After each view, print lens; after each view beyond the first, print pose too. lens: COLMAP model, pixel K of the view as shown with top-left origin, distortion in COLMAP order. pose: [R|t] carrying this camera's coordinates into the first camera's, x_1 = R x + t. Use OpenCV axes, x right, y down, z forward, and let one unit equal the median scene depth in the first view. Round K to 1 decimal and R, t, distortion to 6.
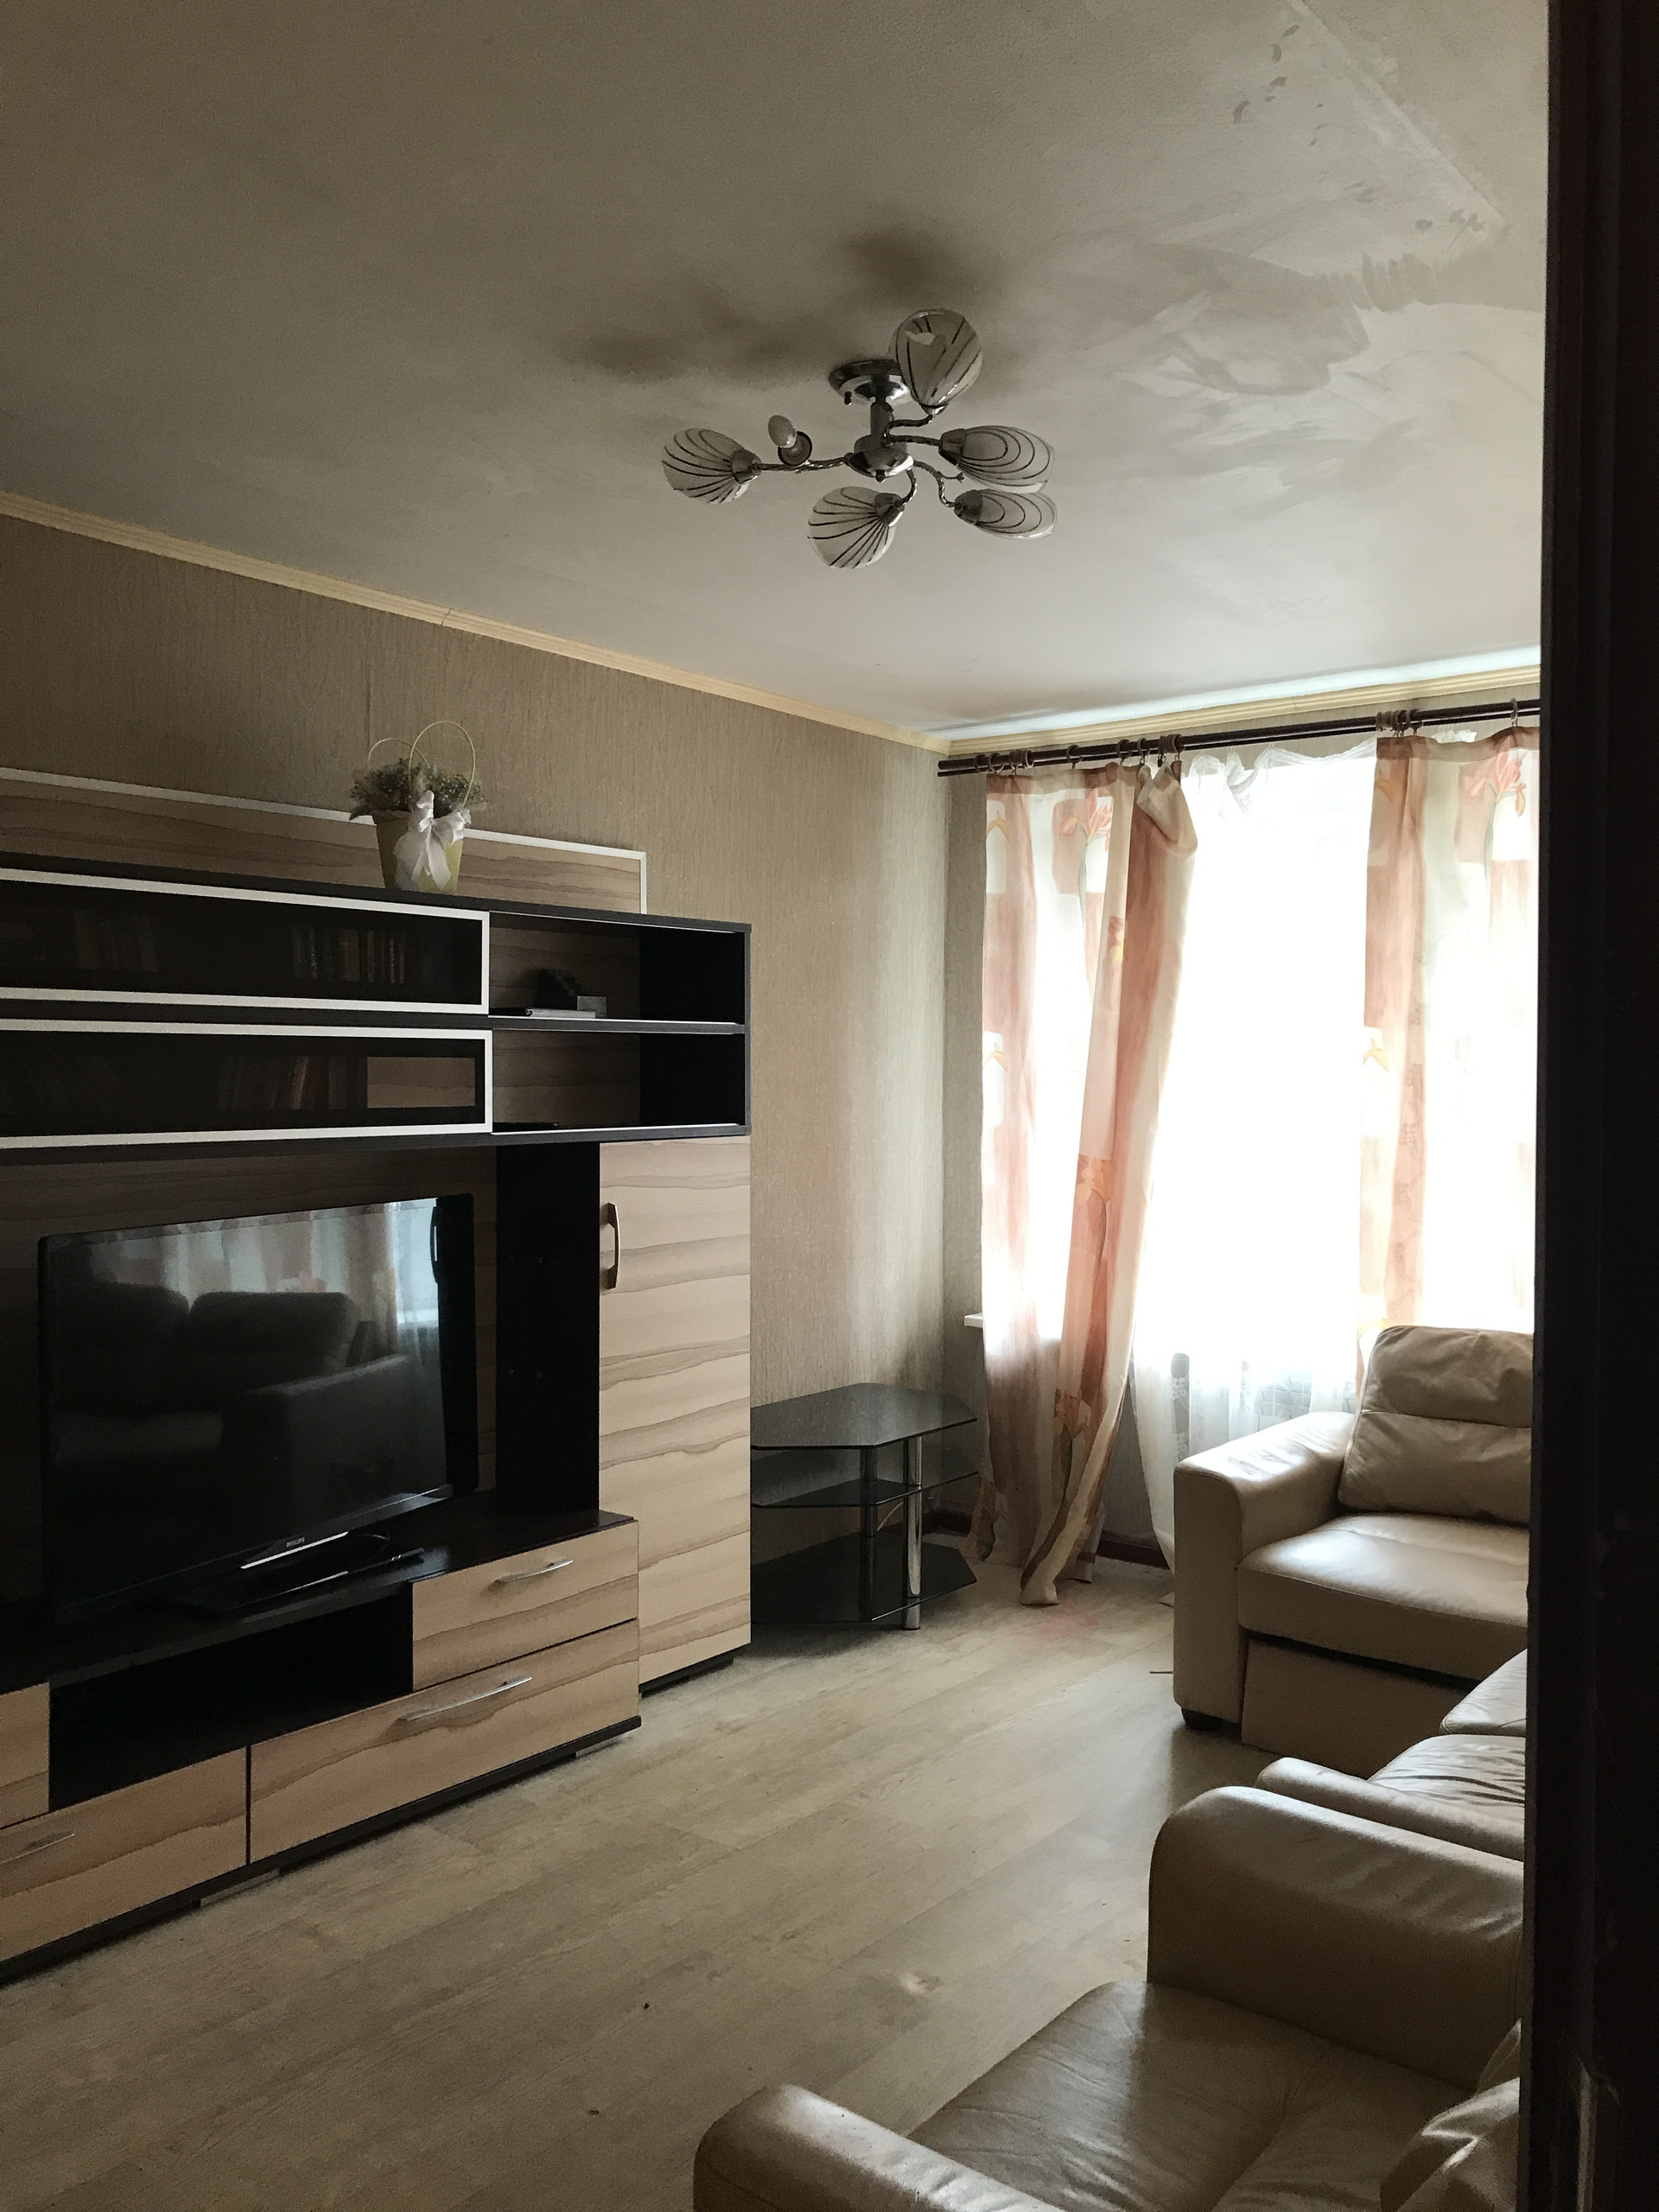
lens RADIAL K [[1789.6, 0, 854.1], [0, 1789.6, 1093.7], [0, 0, 1]] dist [0.013574, -0.001192]
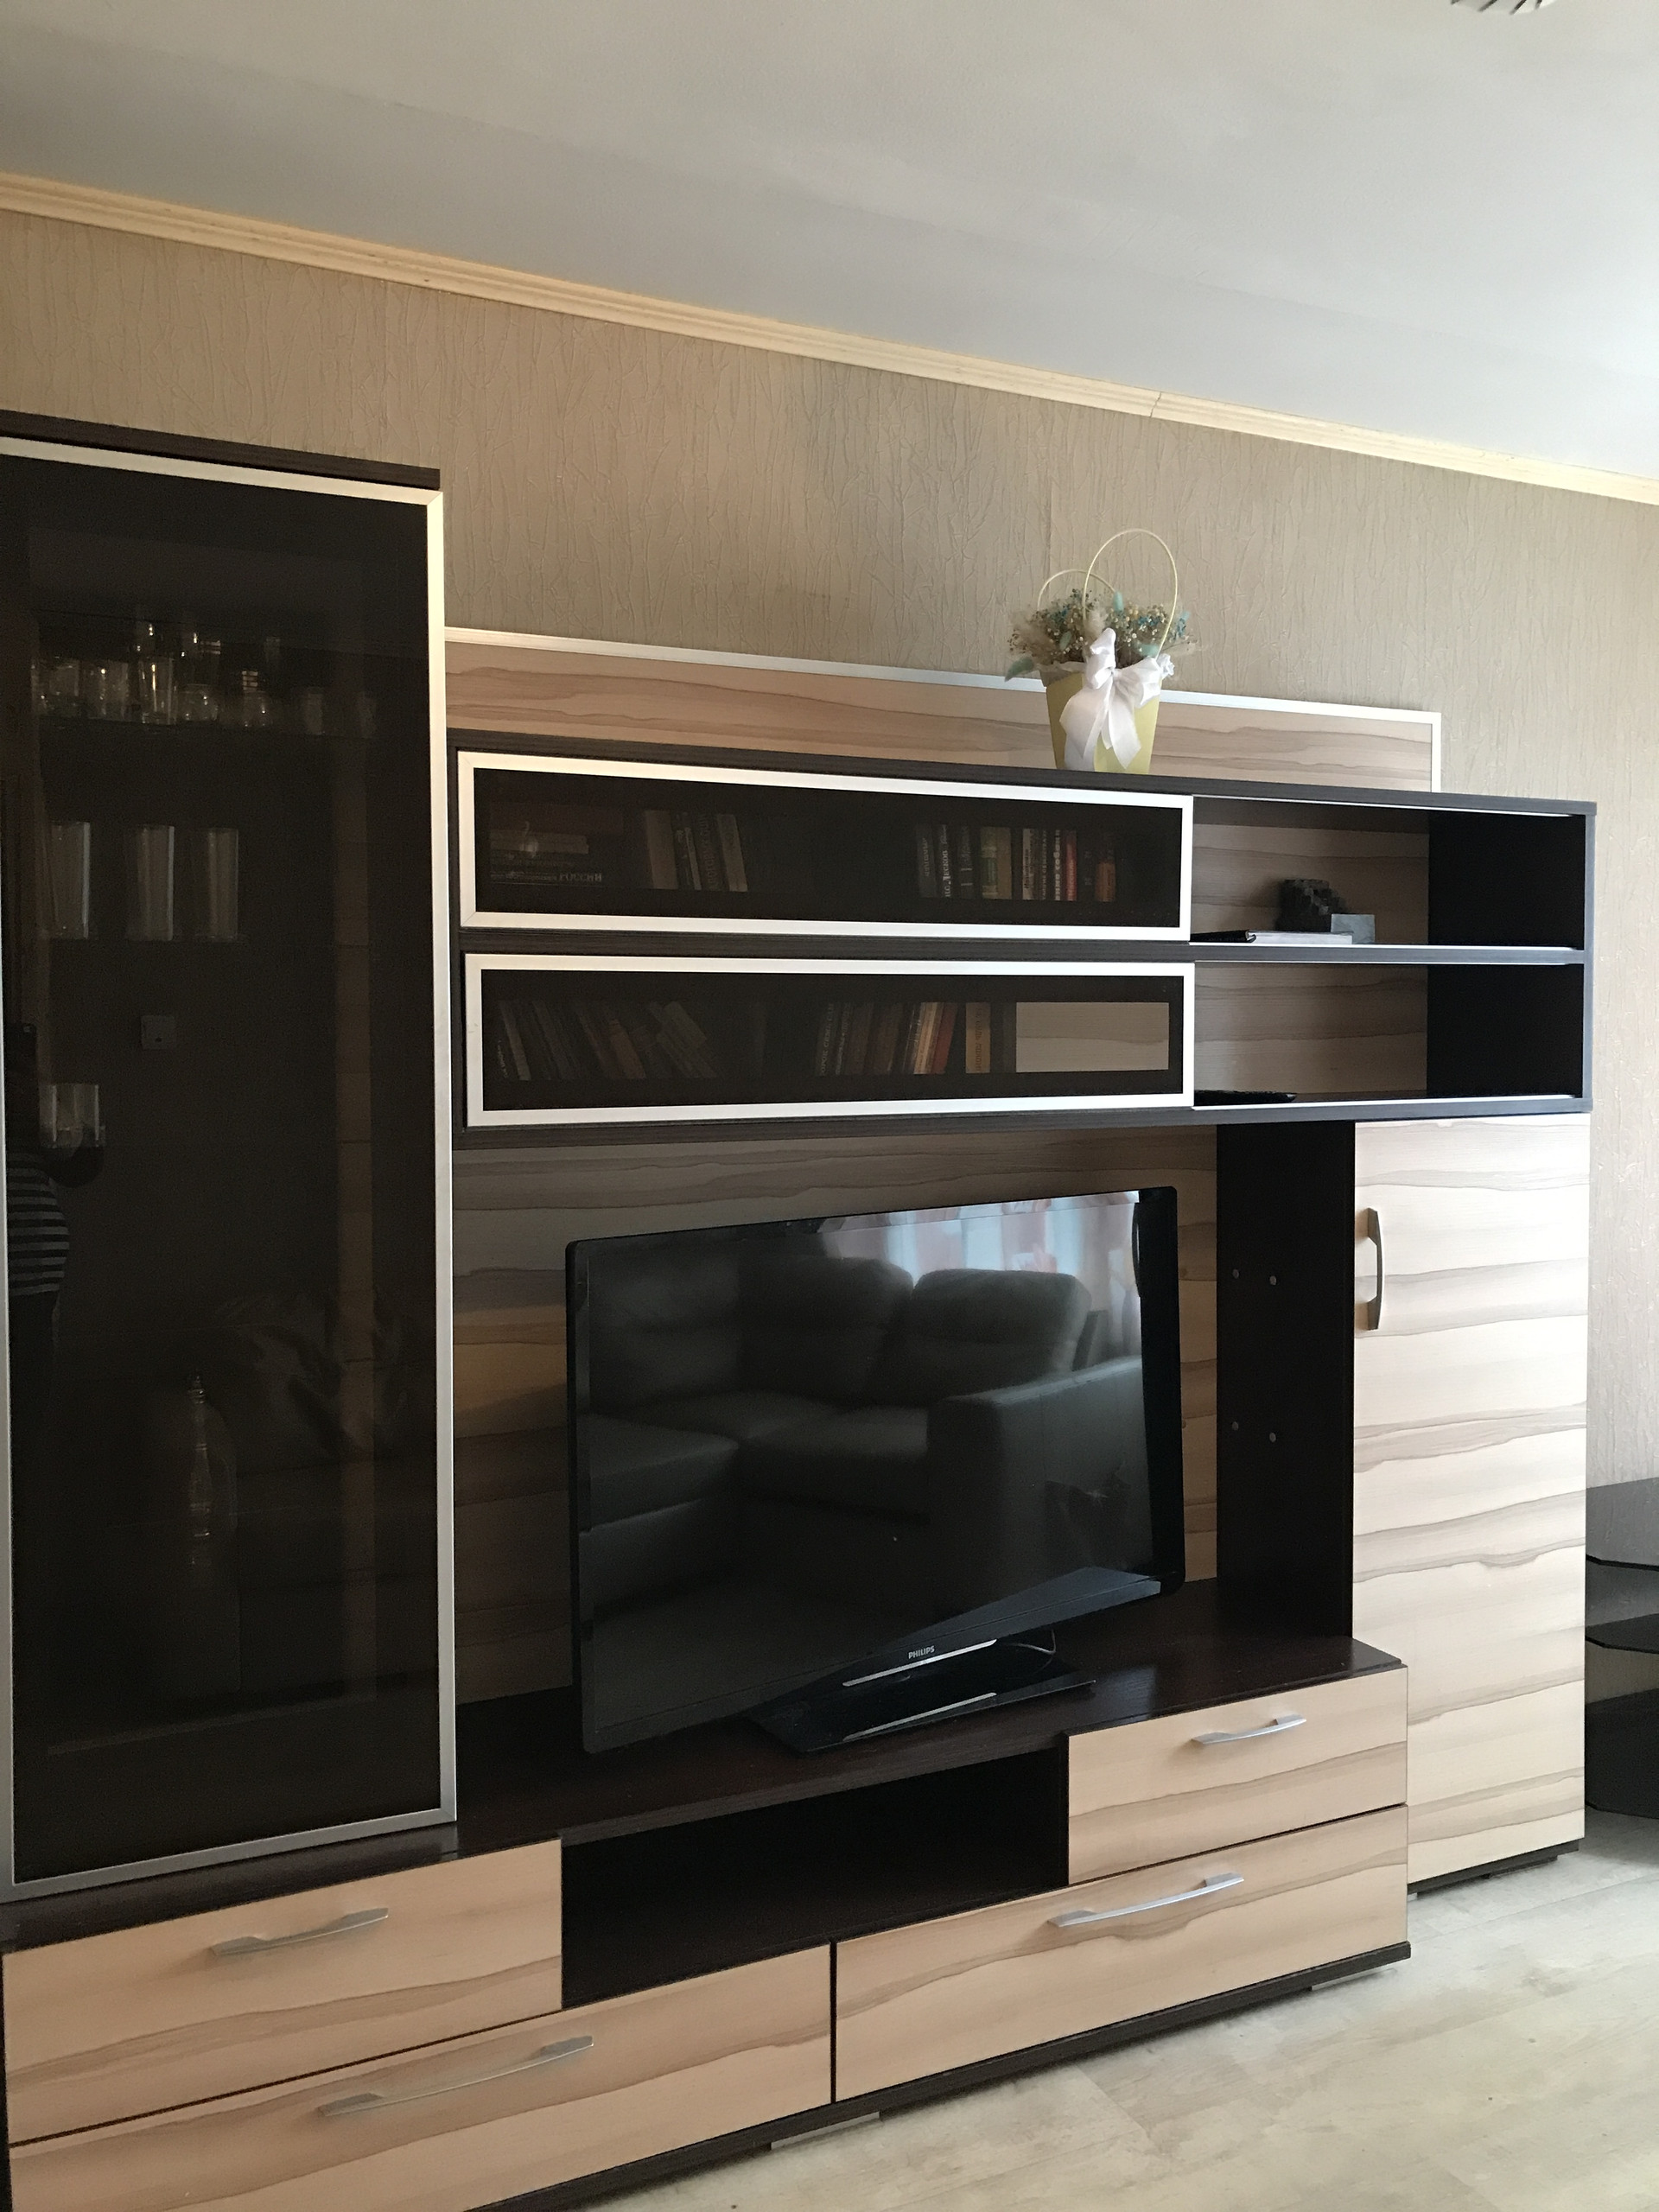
lens RADIAL K [[1789.6, 0, 854.1], [0, 1789.6, 1093.7], [0, 0, 1]] dist [0.013574, -0.001192]
pose [[0.896913, 0.014607, -0.441966, -0.008019], [-0.001083, 0.999524, 0.030838, -0.004681], [0.442206, -0.027181, 0.896502, 0.265544]]
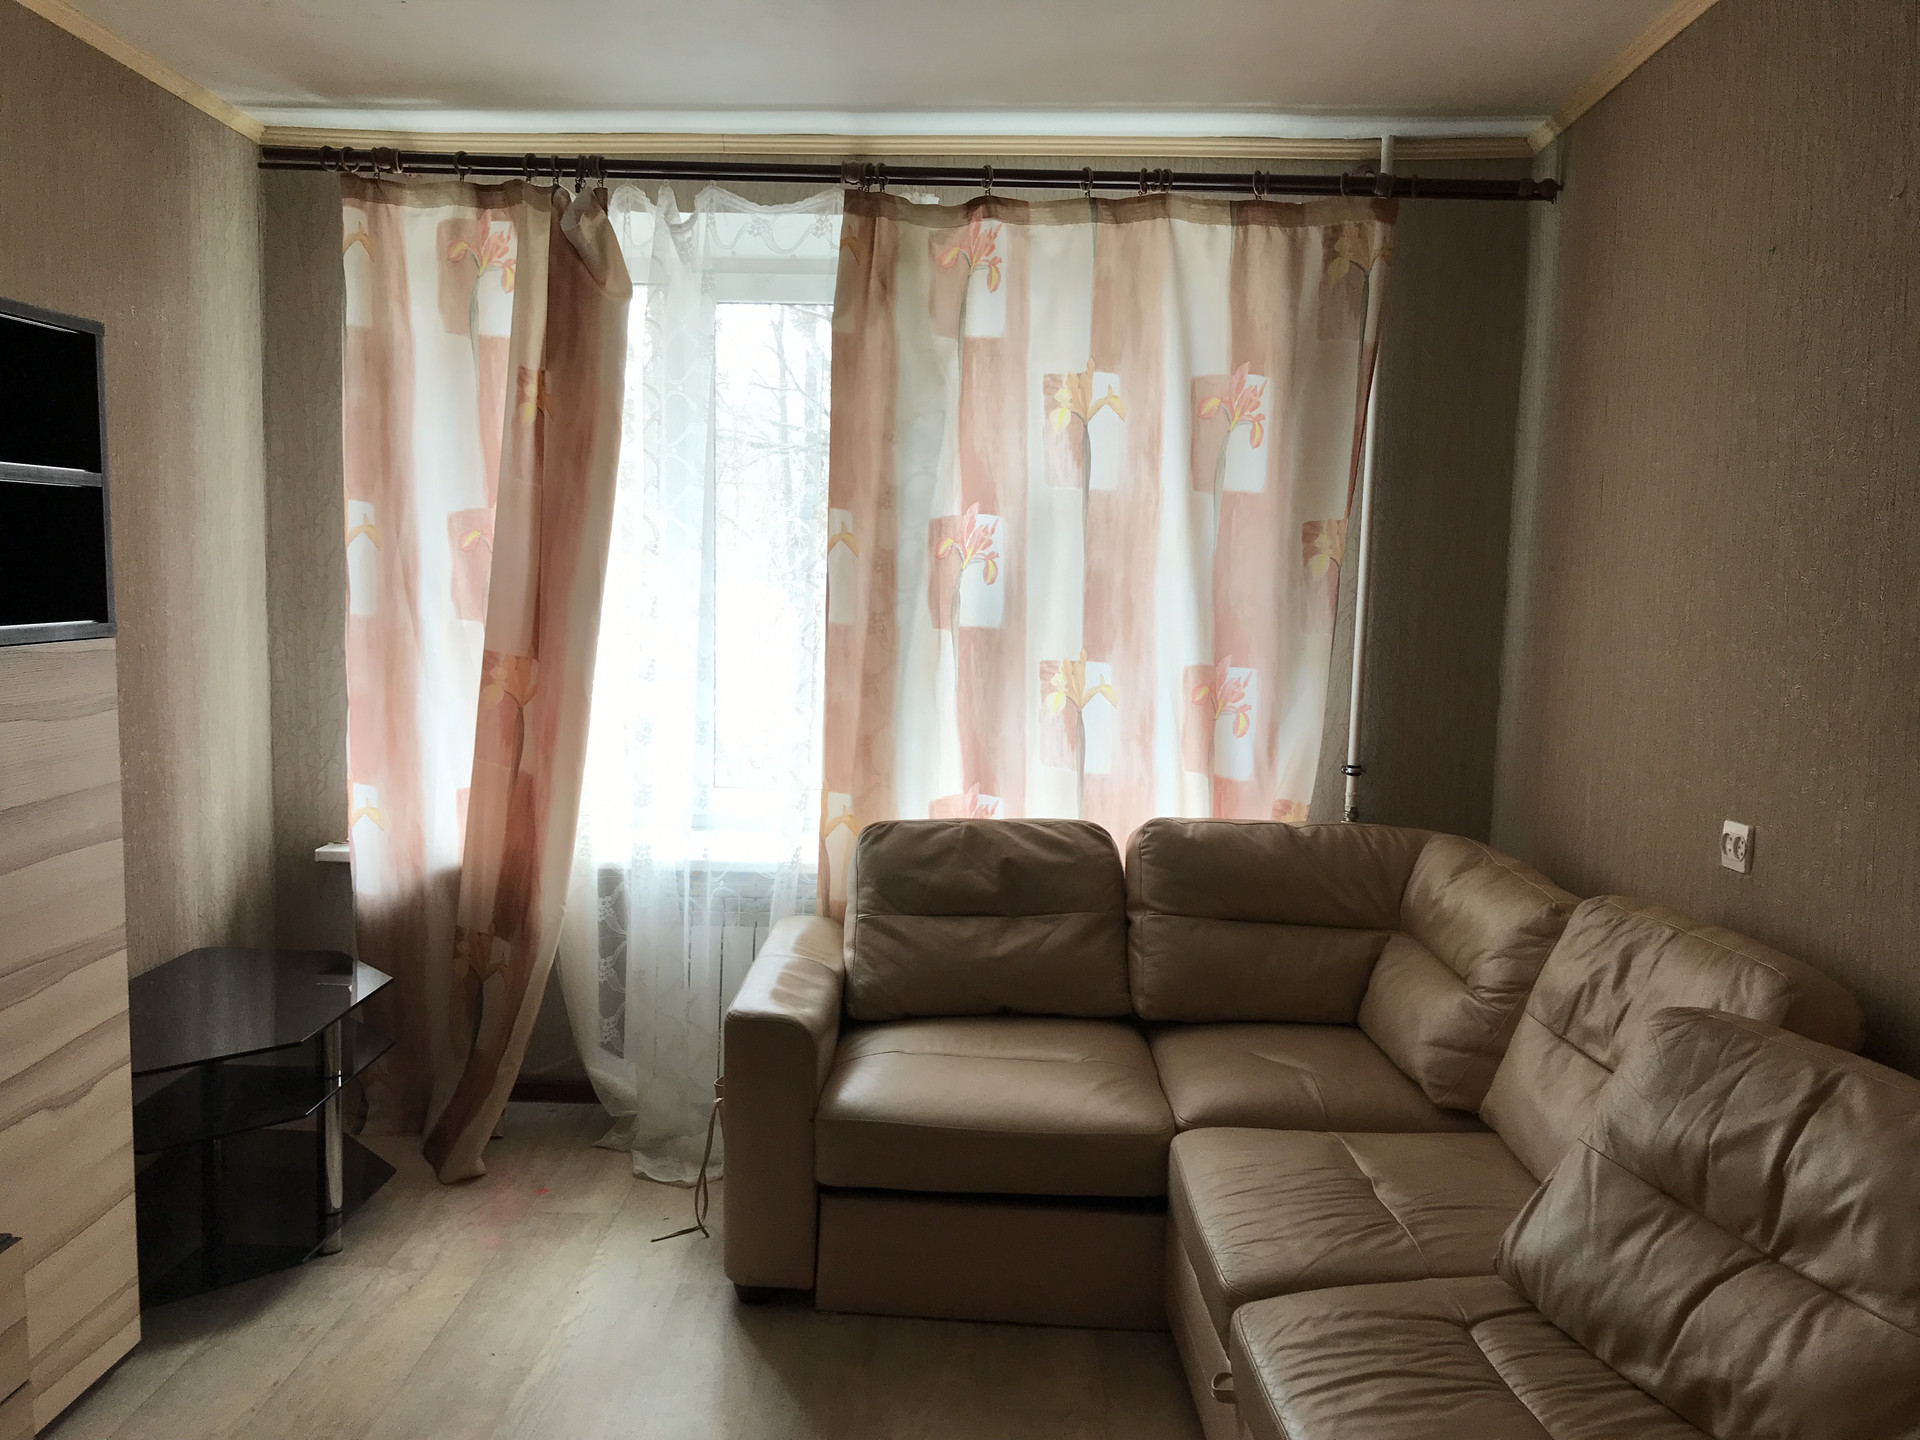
lens RADIAL K [[1553.4, 0, 960.0], [0, 1553.4, 720.0], [0, 0, 1]] dist [0.013574, -0.001192]
pose [[0.803578, -0.050896, 0.593020, -0.159831], [-0.002018, 0.996099, 0.088224, 0.001923], [-0.595197, -0.072091, 0.800340, 0.334151]]
